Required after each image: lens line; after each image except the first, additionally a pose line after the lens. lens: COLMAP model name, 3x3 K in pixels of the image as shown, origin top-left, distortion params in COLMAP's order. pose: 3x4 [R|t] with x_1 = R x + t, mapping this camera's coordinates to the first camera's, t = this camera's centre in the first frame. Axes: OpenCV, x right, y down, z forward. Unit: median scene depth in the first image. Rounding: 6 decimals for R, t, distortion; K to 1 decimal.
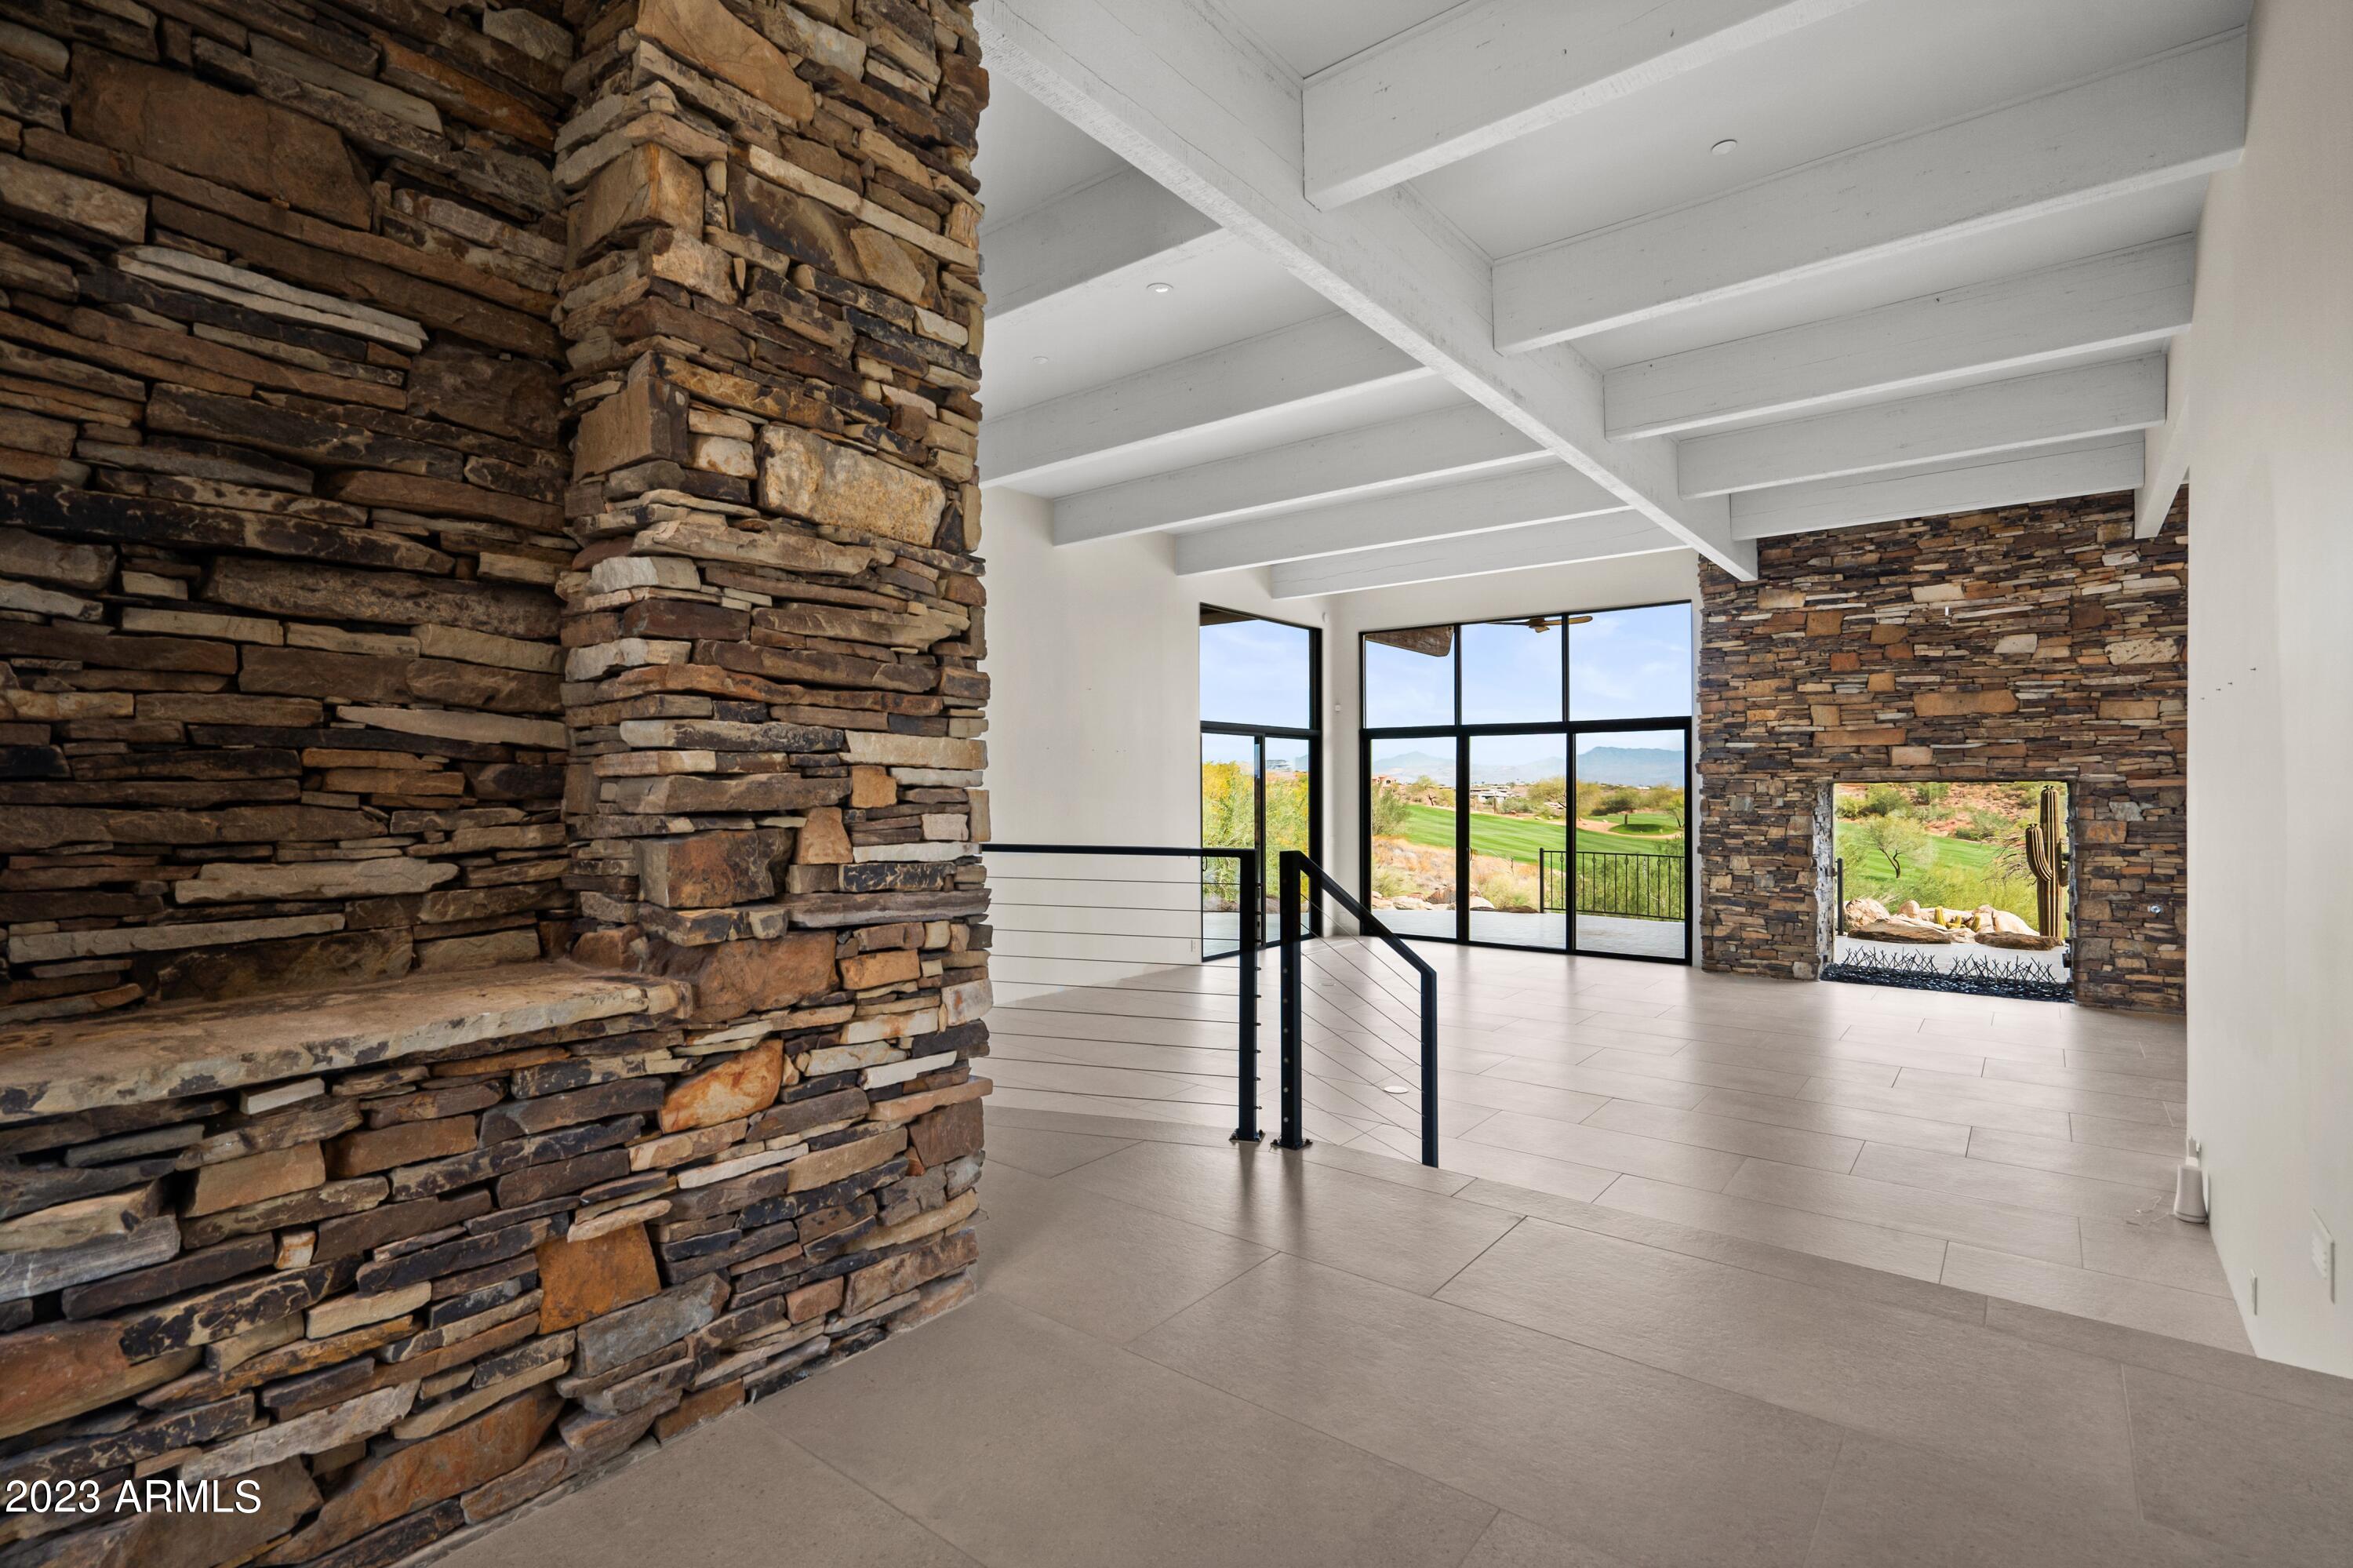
lens RADIAL K [[1097.0, 0, 1170.6], [0, 1097.0, 792.3], [0, 0, 1]] dist [0.001422, 0.000608]
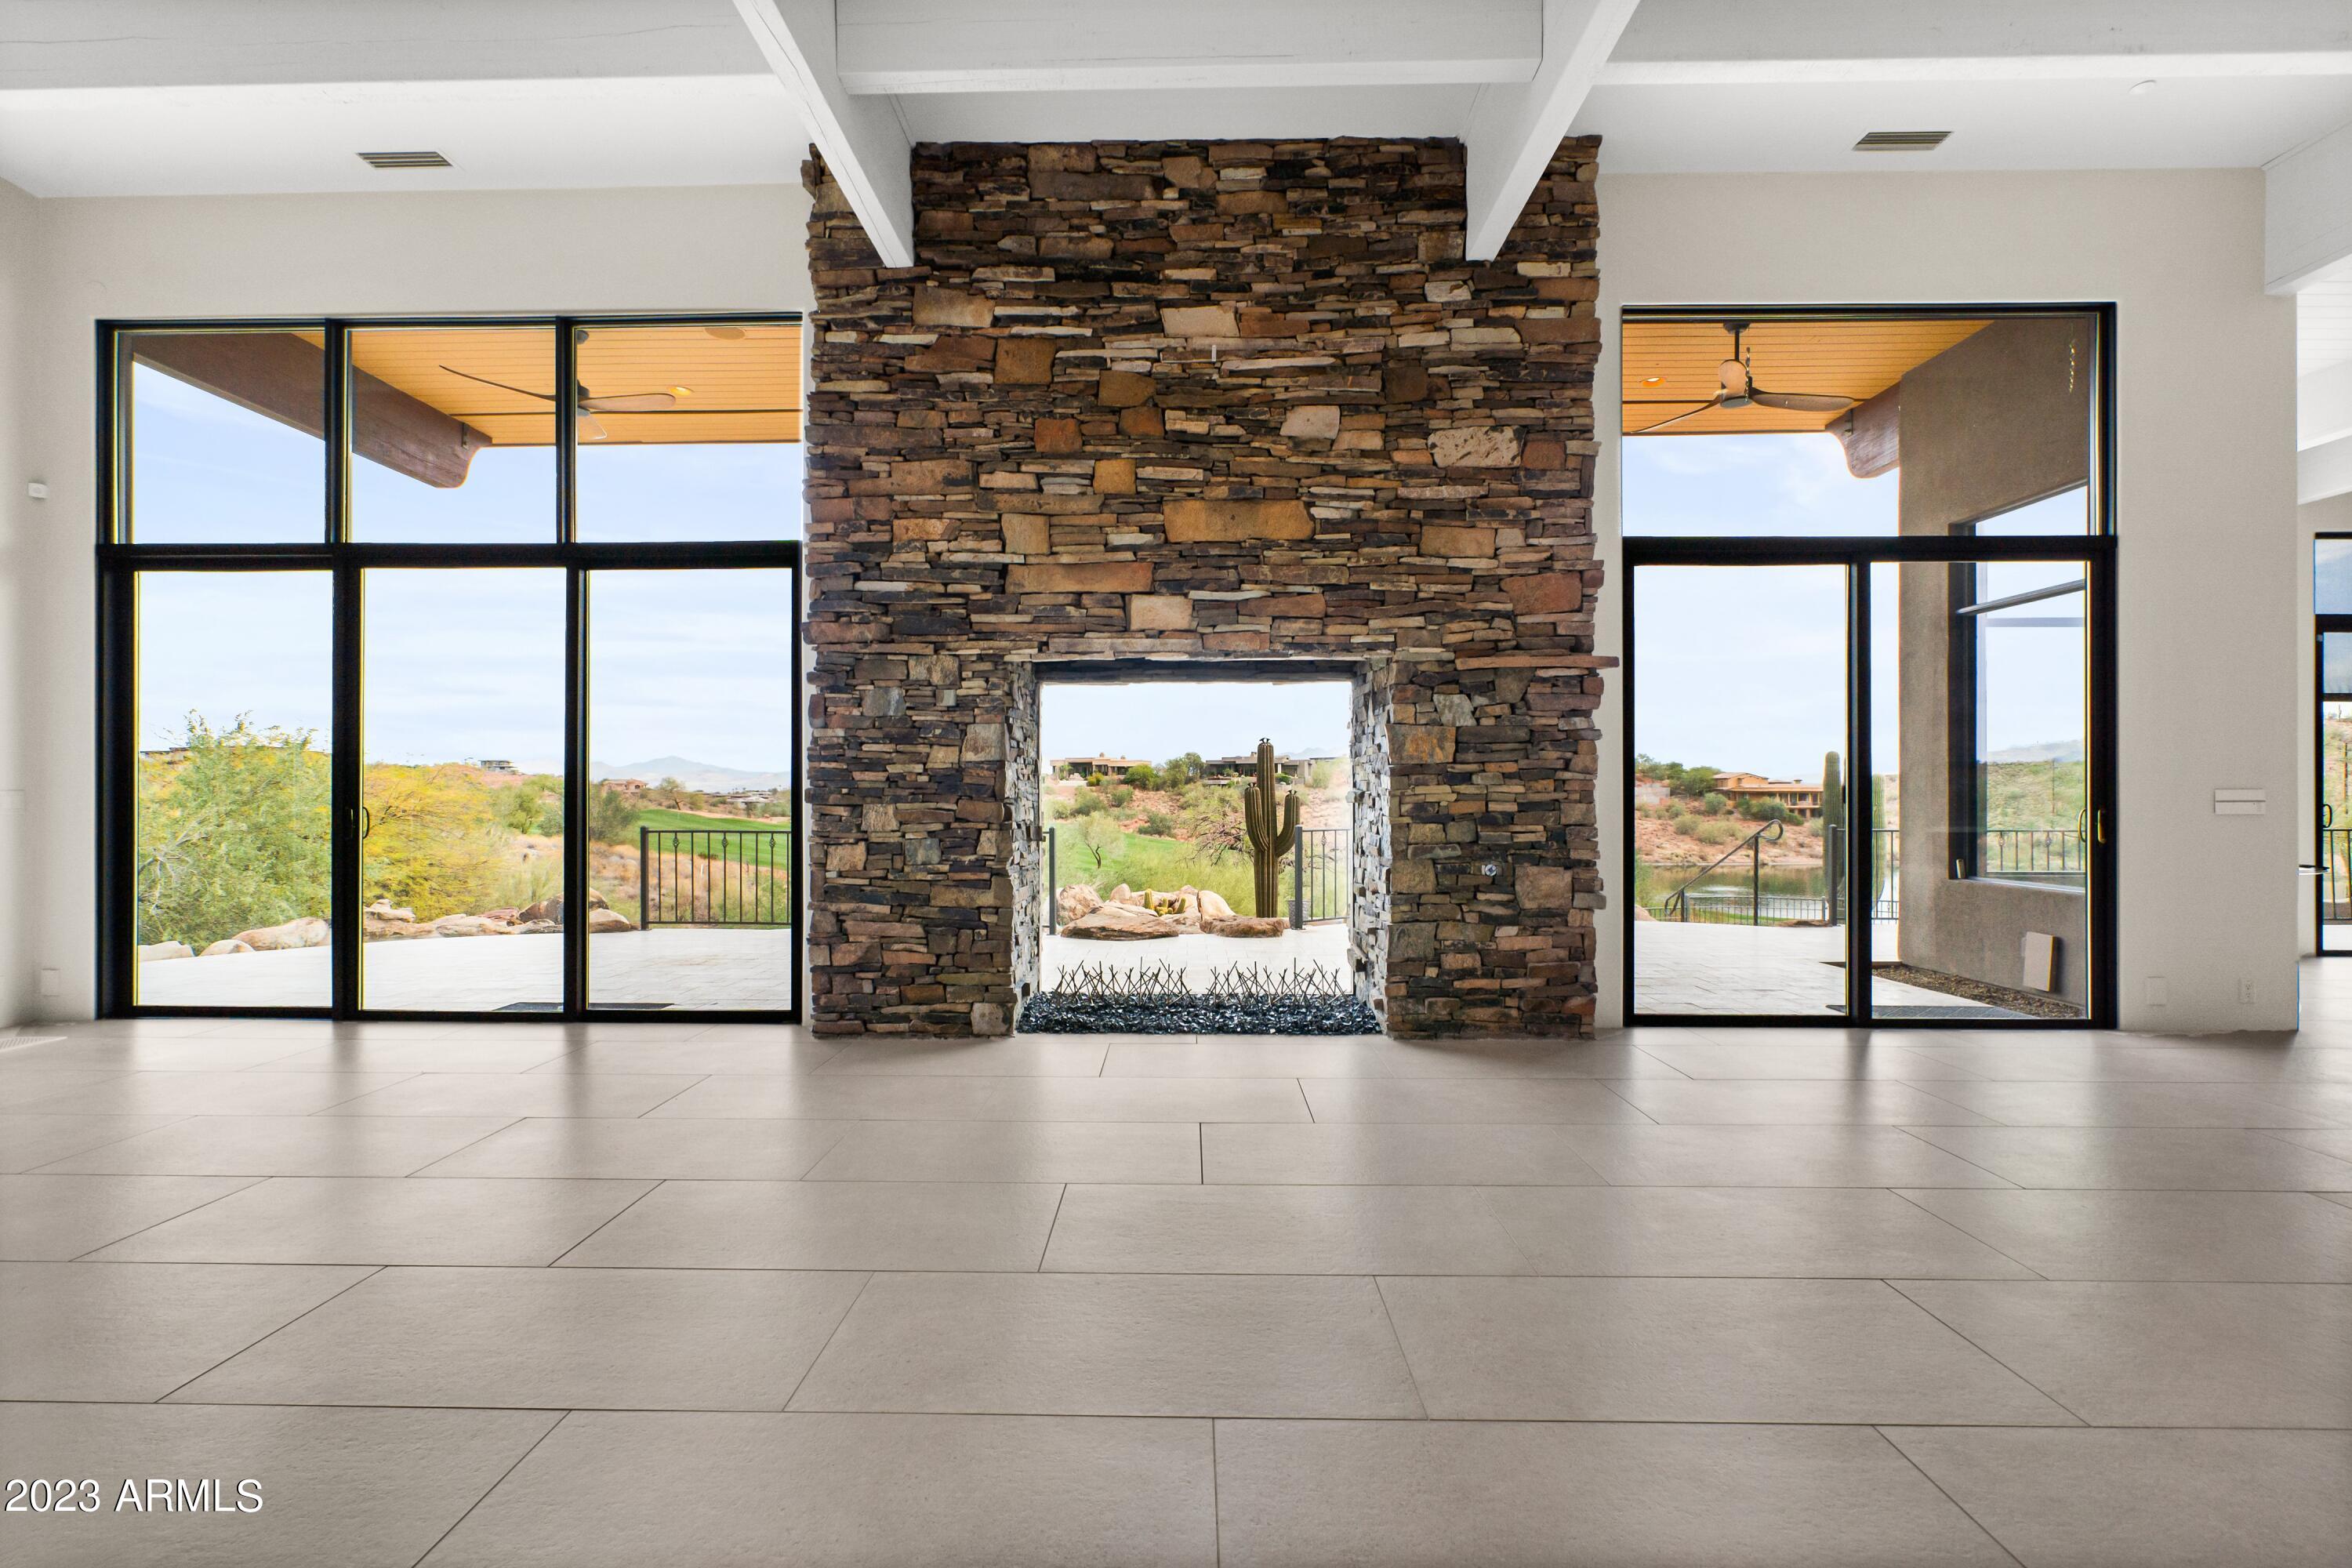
lens RADIAL K [[1081.2, 0, 1176.0], [0, 1081.2, 784.0], [0, 0, 1]] dist [0.001546, 0.000466]
pose [[0.791292, 0.009535, 0.611364, 0.348963], [-0.001049, 0.999898, -0.014237, 0.060407], [-0.611437, 0.010625, 0.791222, 0.564988]]
